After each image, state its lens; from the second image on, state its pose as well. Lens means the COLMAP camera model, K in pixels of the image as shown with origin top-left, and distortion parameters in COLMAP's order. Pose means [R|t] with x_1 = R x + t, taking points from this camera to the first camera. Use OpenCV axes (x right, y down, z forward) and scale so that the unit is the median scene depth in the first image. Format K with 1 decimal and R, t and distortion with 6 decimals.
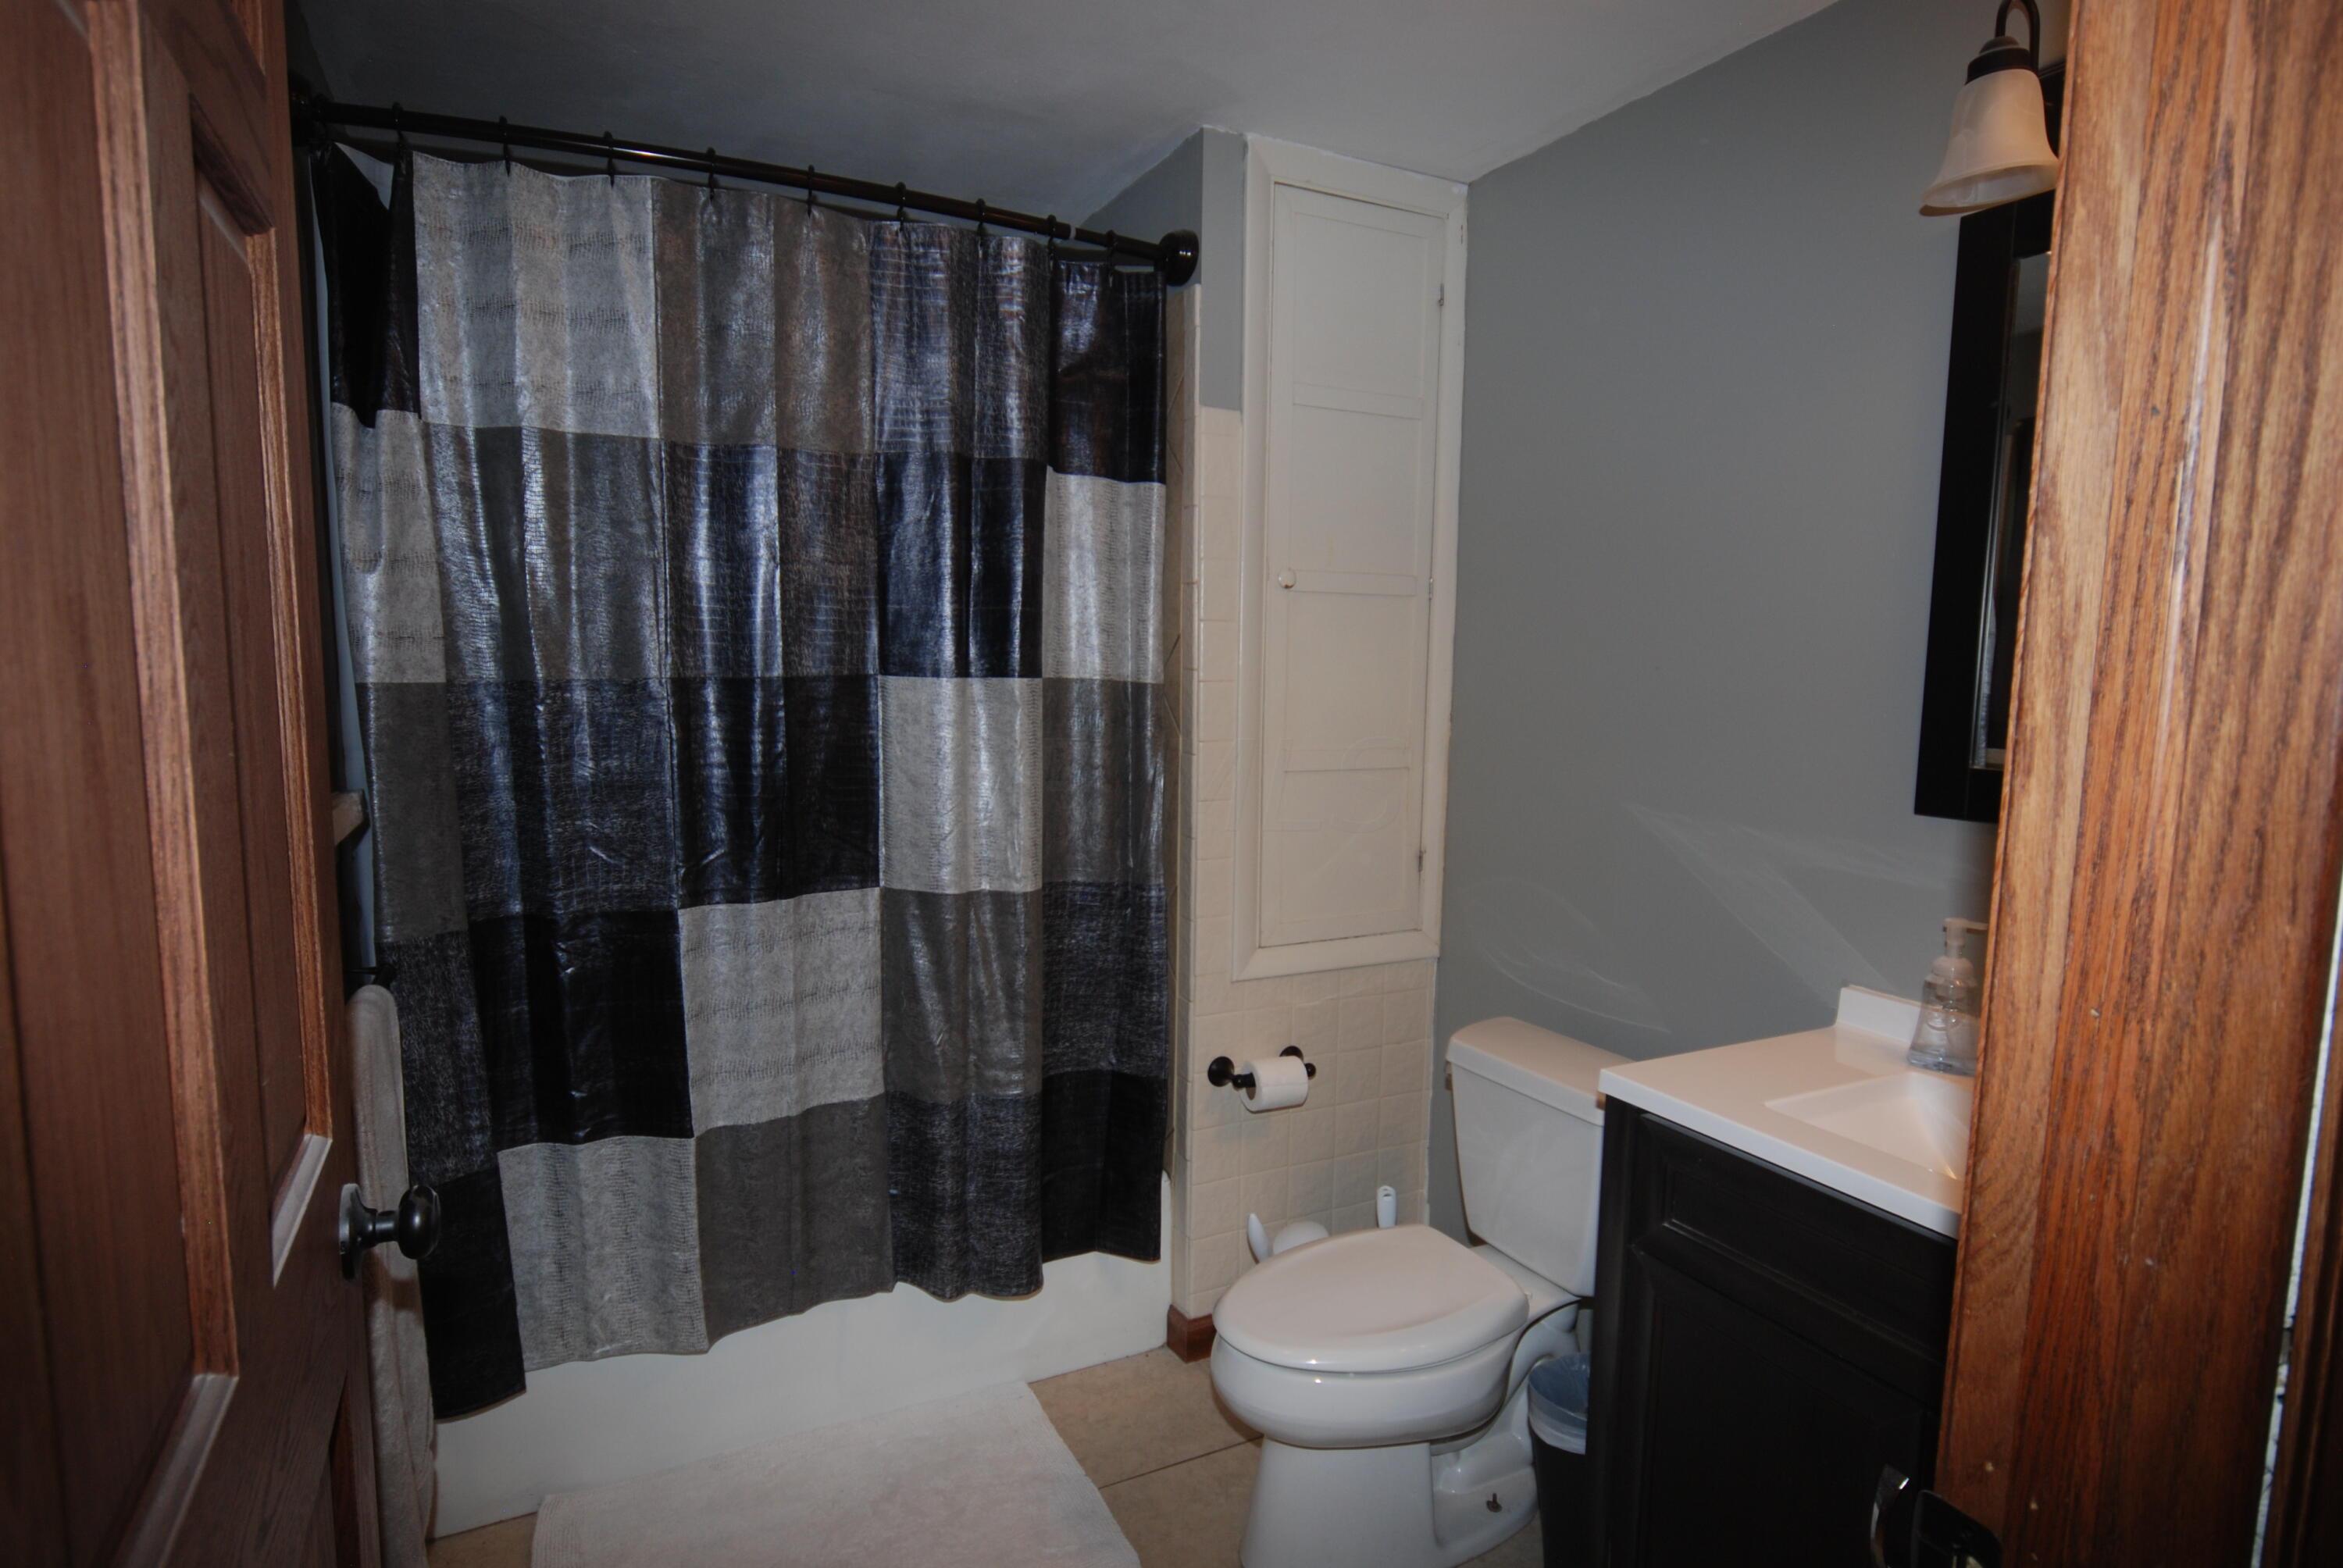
lens RADIAL K [[1242.8, 0, 1169.7], [0, 1242.8, 805.7], [0, 0, 1]] dist [-0.005864, -0.000204]
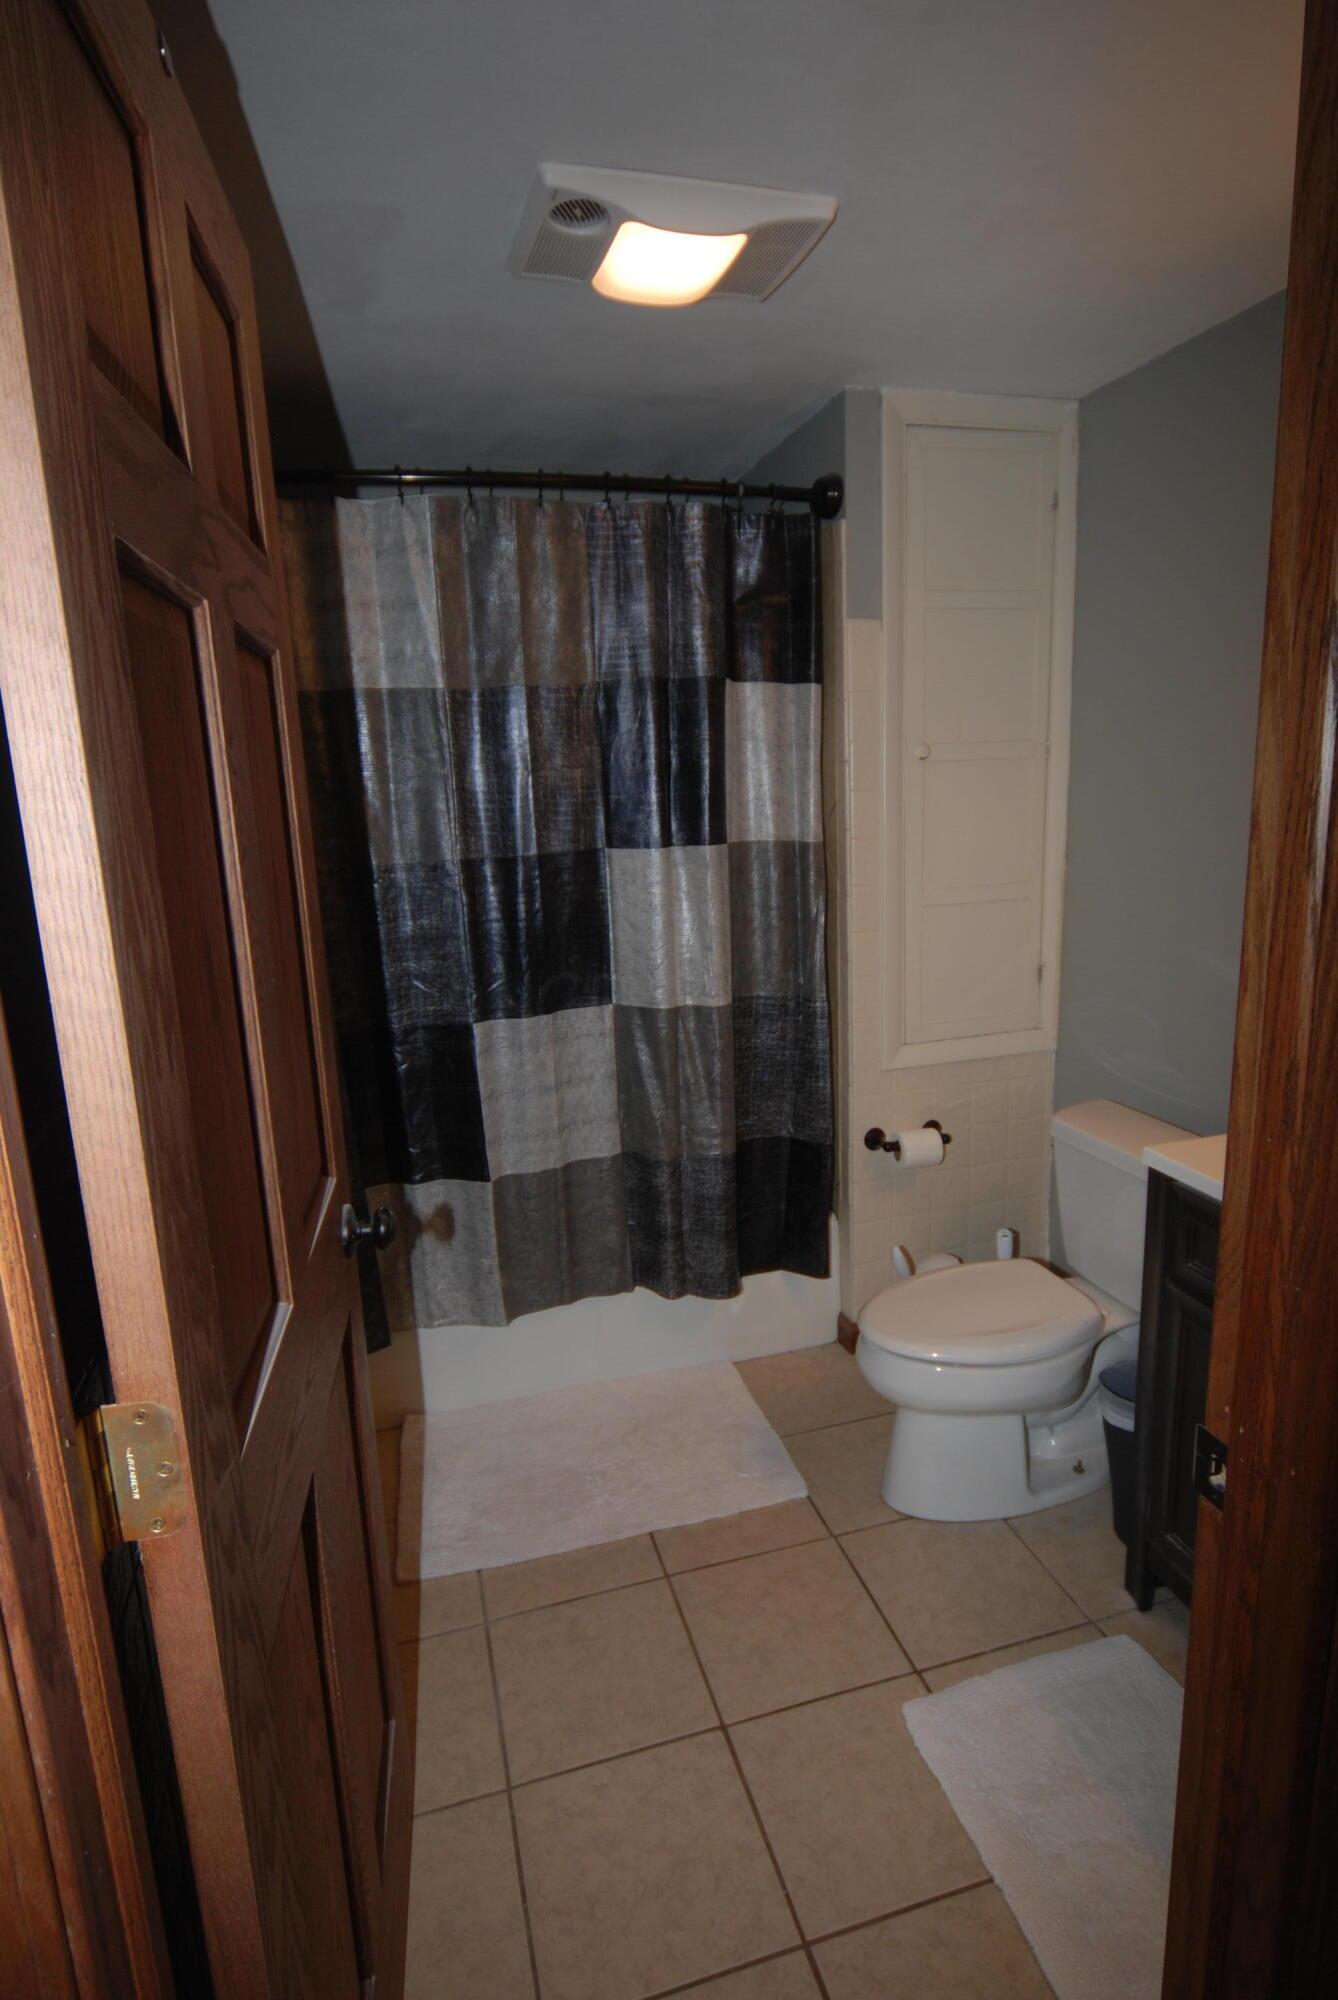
lens RADIAL K [[1060.9, 0, 669.0], [0, 1060.9, 1000.0], [0, 0, 1]] dist [-0.005864, -0.000204]
pose [[0.979509, -0.012623, -0.201002, 0.063294], [0.031085, 0.995550, 0.088958, -0.041866], [0.198985, -0.093384, 0.975543, -0.127323]]
